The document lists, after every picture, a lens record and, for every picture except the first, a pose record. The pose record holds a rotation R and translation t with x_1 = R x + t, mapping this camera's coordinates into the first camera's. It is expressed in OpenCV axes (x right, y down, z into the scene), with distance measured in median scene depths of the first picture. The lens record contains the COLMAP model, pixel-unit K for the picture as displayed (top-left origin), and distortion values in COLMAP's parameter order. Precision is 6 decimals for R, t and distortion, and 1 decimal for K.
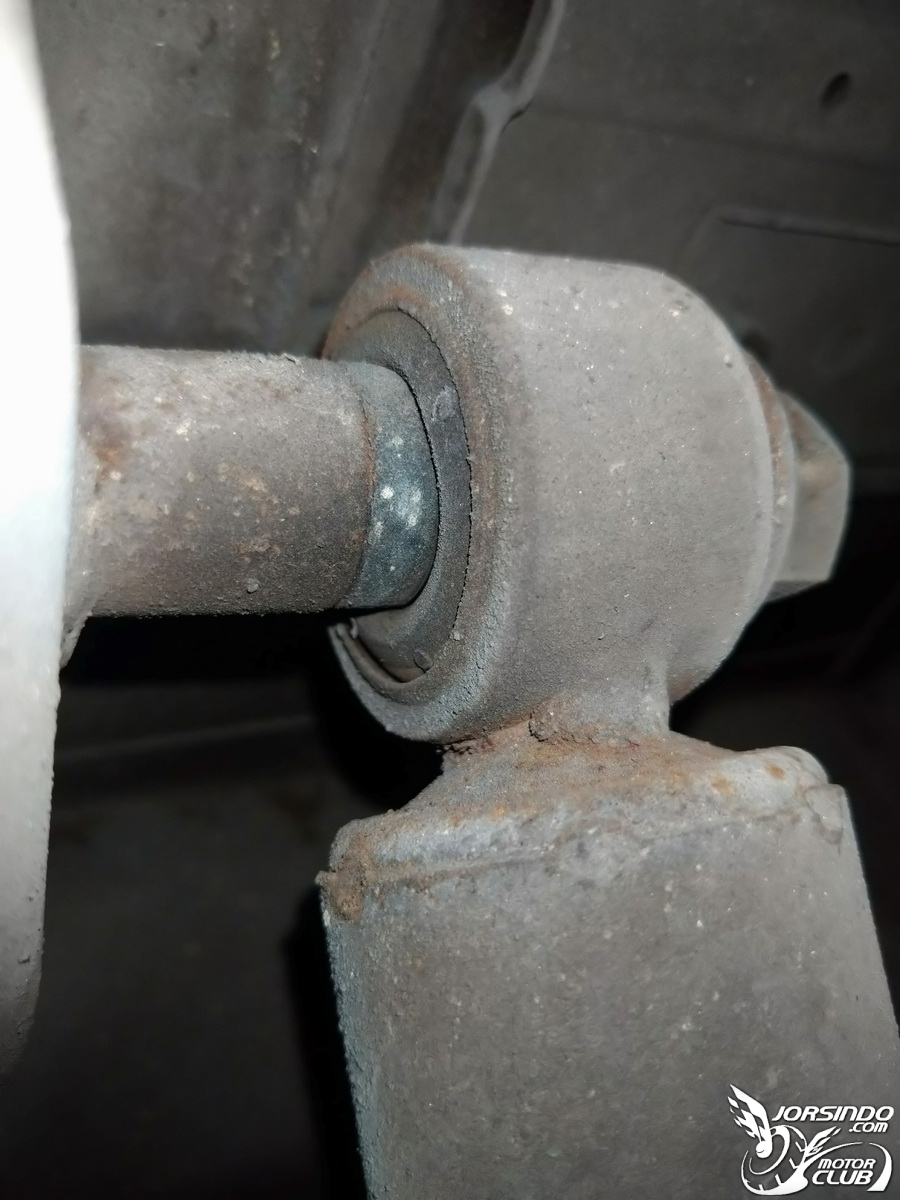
lens RADIAL K [[942.1, 0, 424.3], [0, 942.1, 600.1], [0, 0, 1]] dist [-0.117556, 0.166835]
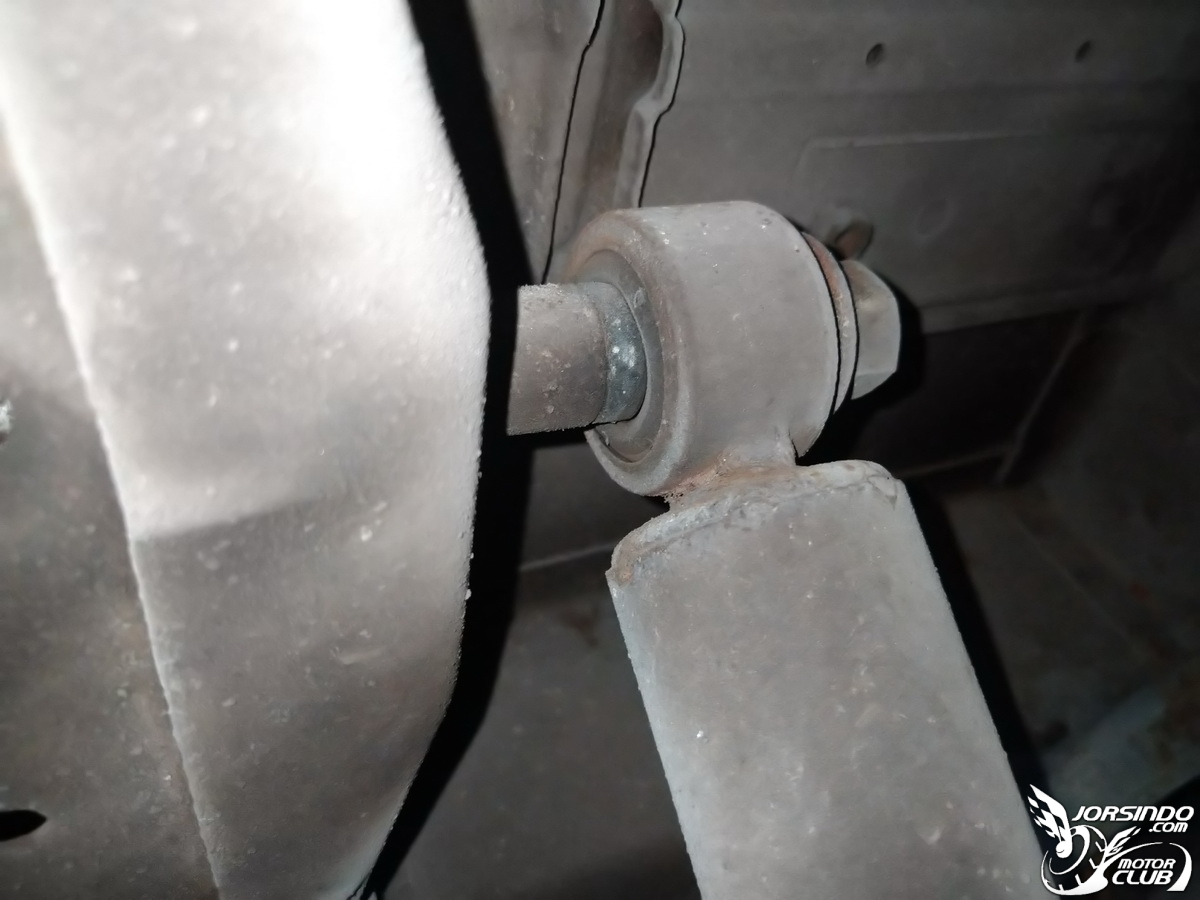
lens RADIAL K [[868.3, 0, 600.0], [0, 868.3, 450.0], [0, 0, 1]] dist [0.002018, 0.004696]
pose [[0.988359, -0.139084, -0.061657, 0.007526], [0.135469, 0.989000, -0.059382, 0.179035], [0.069238, 0.050338, 0.996329, -0.695305]]
